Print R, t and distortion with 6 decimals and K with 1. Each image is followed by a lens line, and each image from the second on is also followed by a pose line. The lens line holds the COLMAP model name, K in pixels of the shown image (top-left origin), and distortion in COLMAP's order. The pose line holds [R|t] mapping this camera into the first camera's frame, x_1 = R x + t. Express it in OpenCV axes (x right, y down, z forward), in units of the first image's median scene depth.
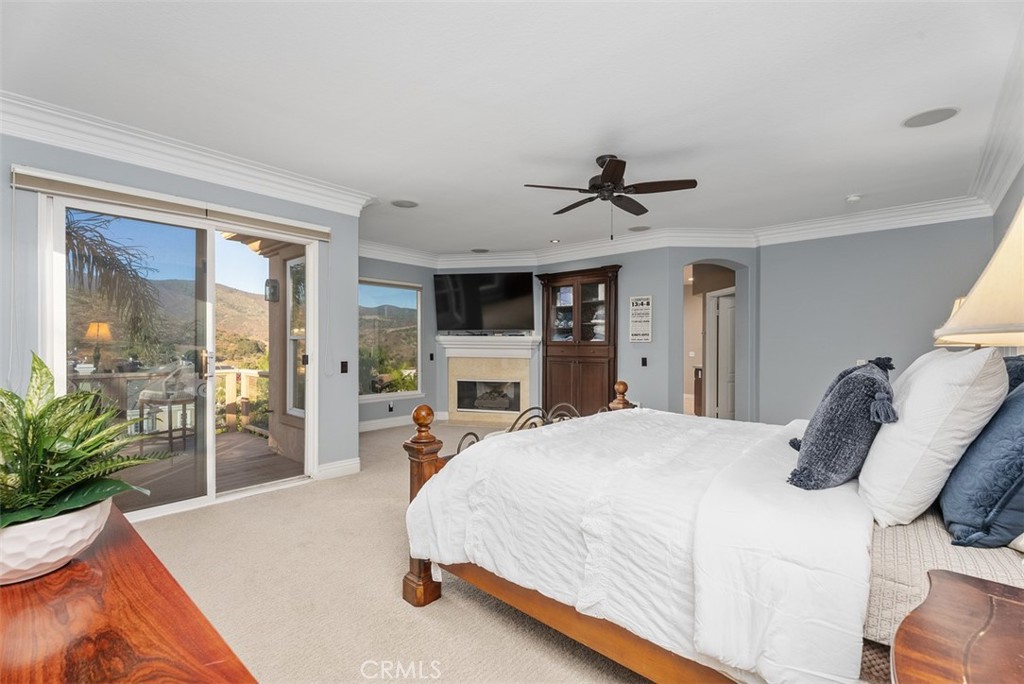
lens RADIAL K [[458.3, 0, 513.8], [0, 458.3, 345.4], [0, 0, 1]] dist [0.002555, -0.000381]
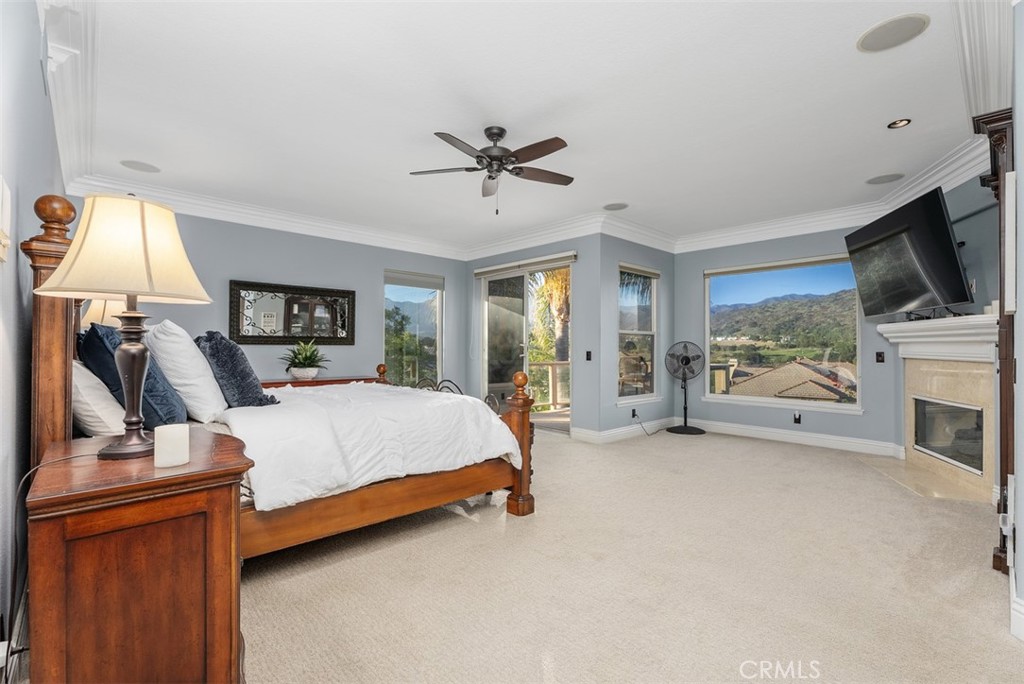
lens RADIAL K [[458.3, 0, 505.6], [0, 458.3, 349.6], [0, 0, 1]] dist [0.002555, -0.000381]
pose [[-0.113884, 0.000762, -0.993494, 0.552691], [-0.009937, 0.999949, 0.001906, 0.018912], [0.993444, 0.010089, -0.113871, 0.552391]]
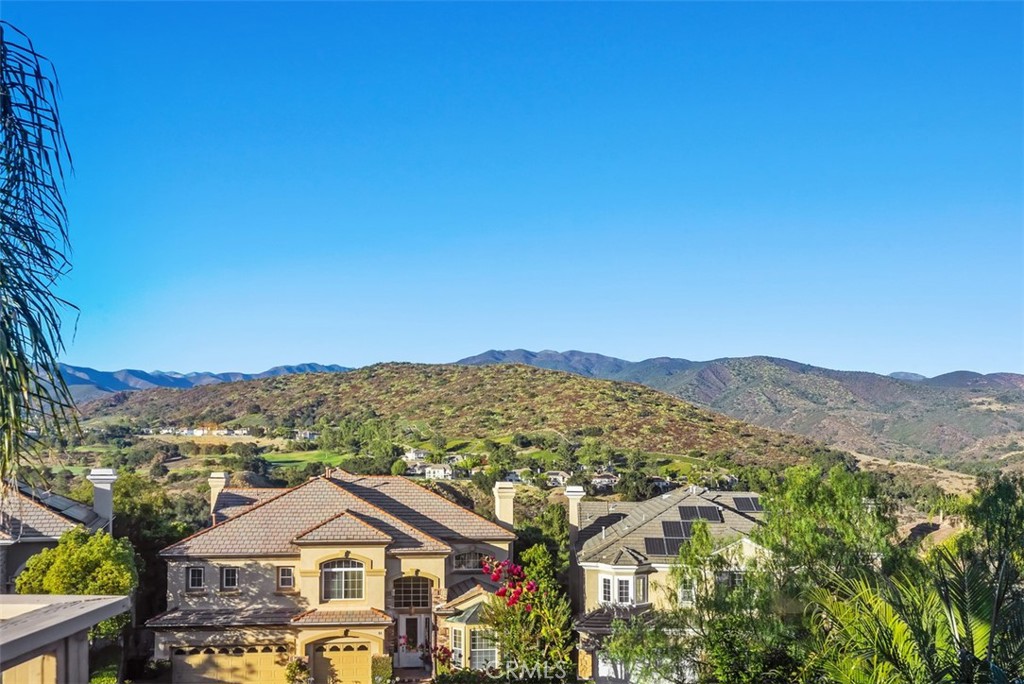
lens RADIAL K [[836.1, 0, 506.4], [0, 836.1, 420.8], [0, 0, 1]] dist [0.009606, 0.006759]
pose [[0.624156, -0.027261, -0.780824, -0.228936], [-0.010083, 0.999027, -0.042940, -0.006959], [0.781235, 0.034674, 0.623274, 0.858872]]
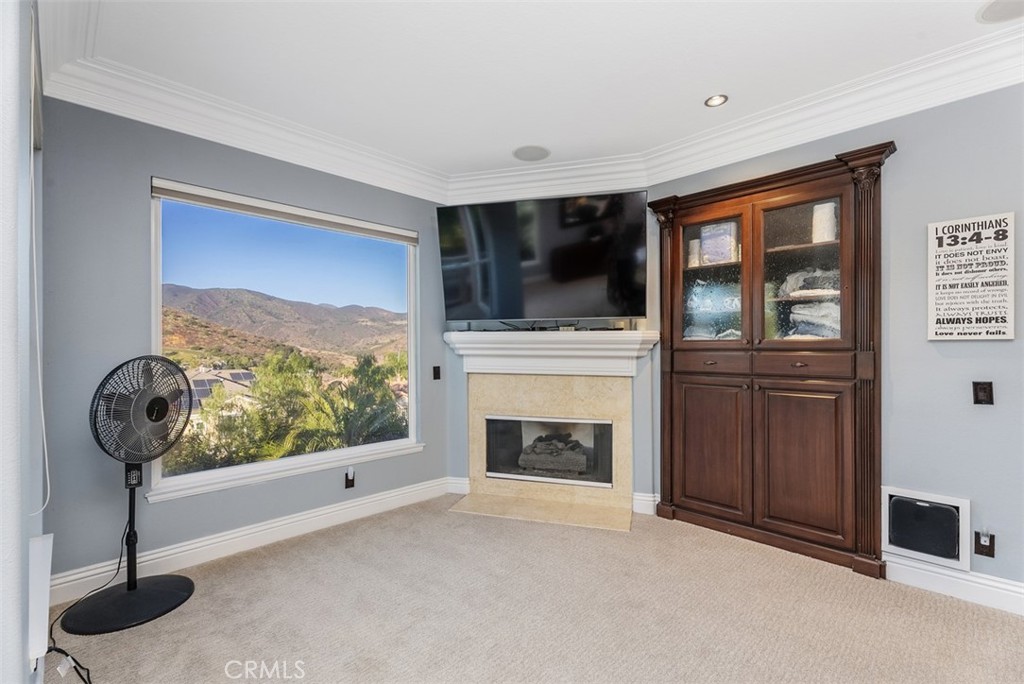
lens RADIAL K [[458.3, 0, 508.5], [0, 458.3, 340.4], [0, 0, 1]] dist [0.002555, -0.000381]
pose [[0.997248, -0.005837, -0.073914, -0.060089], [0.004313, 0.999775, -0.020753, -0.000459], [0.074019, 0.020377, 0.997049, 0.495870]]
